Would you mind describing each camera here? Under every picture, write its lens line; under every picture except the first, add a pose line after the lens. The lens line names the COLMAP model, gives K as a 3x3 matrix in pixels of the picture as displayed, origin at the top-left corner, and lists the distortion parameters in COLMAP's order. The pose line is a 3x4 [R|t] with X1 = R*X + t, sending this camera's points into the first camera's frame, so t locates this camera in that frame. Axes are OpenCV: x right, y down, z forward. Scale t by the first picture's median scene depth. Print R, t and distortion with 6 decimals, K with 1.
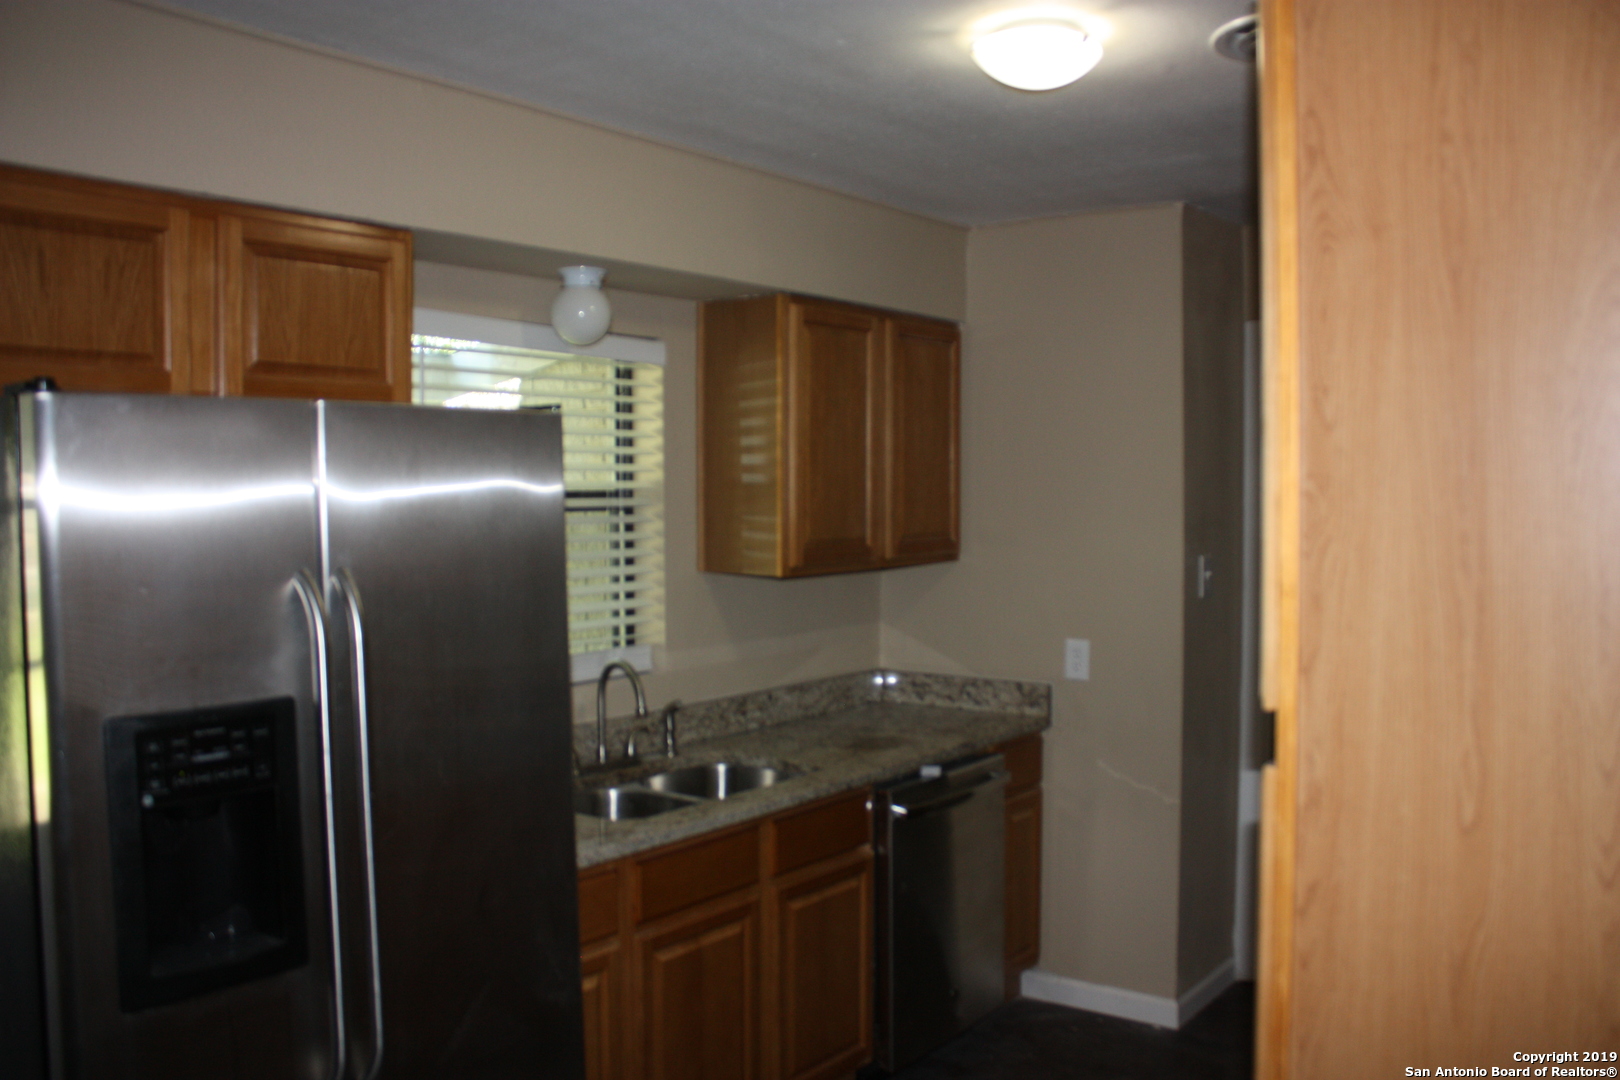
lens RADIAL K [[1342.1, 0, 809.2], [0, 1342.1, 543.6], [0, 0, 1]] dist [-0.142502, 0.072299]
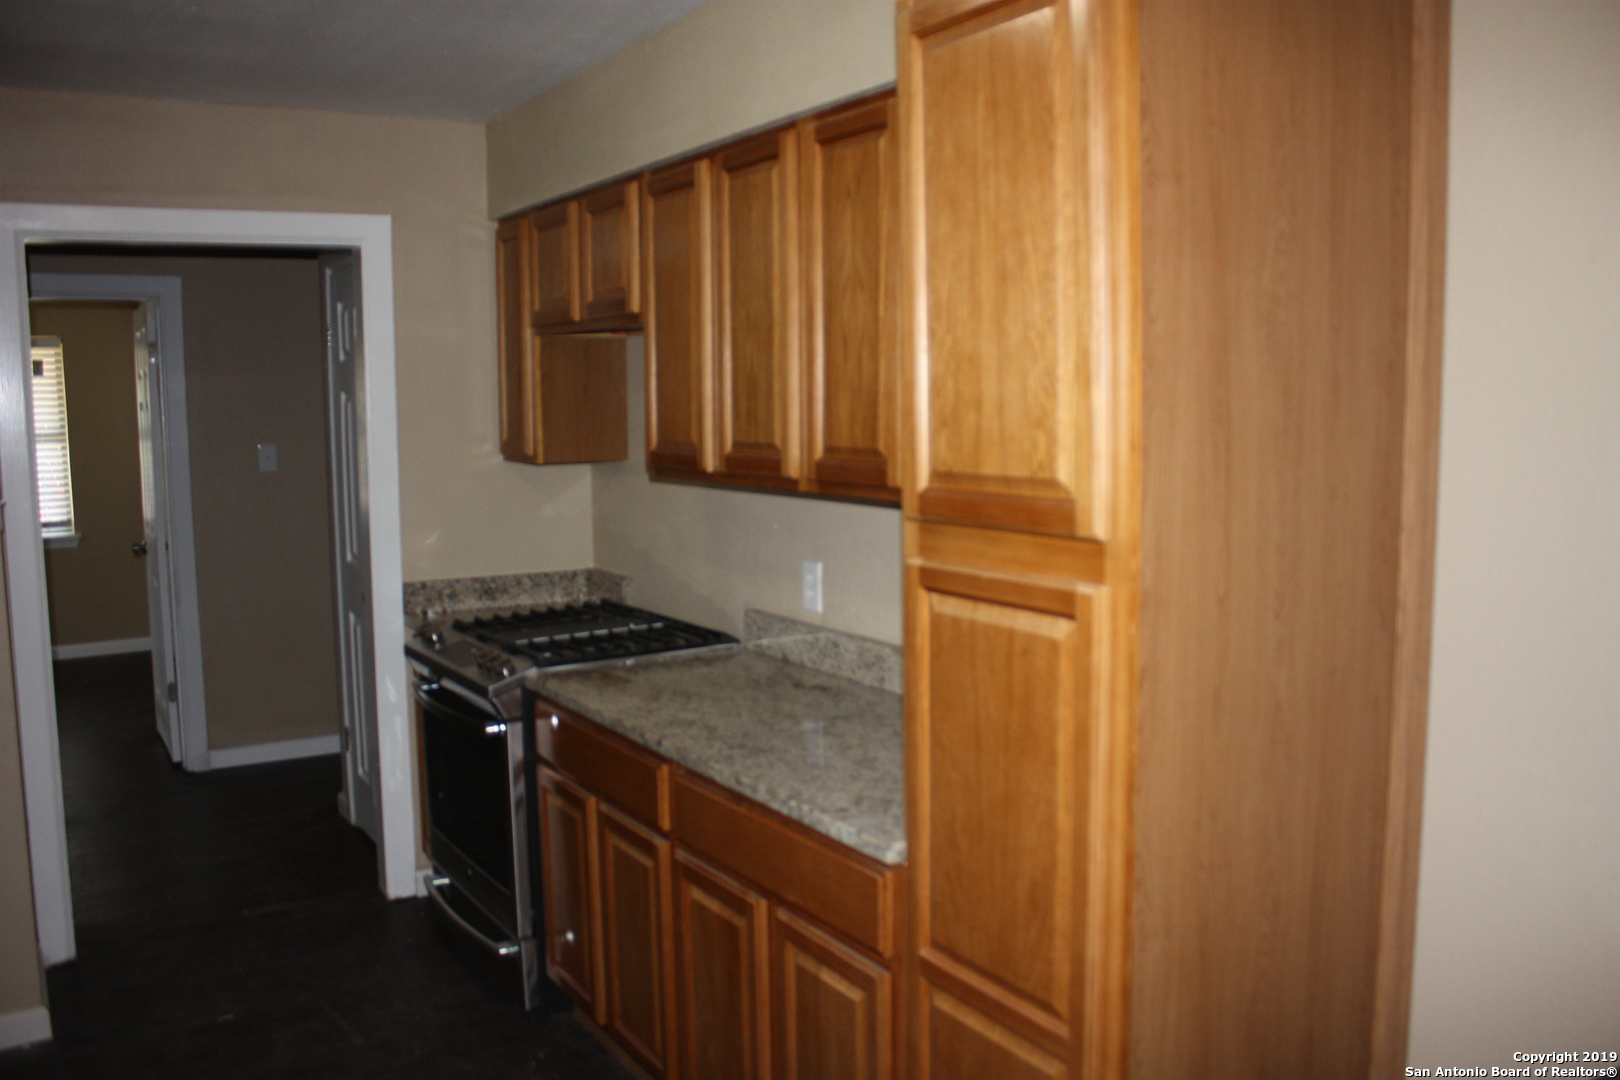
lens RADIAL K [[1342.1, 0, 809.5], [0, 1342.1, 537.0], [0, 0, 1]] dist [-0.142502, 0.072299]
pose [[0.341305, -0.094763, 0.935164, -1.011547], [0.043917, 0.995426, 0.084841, 0.000965], [-0.938926, 0.012113, 0.343906, 0.880675]]
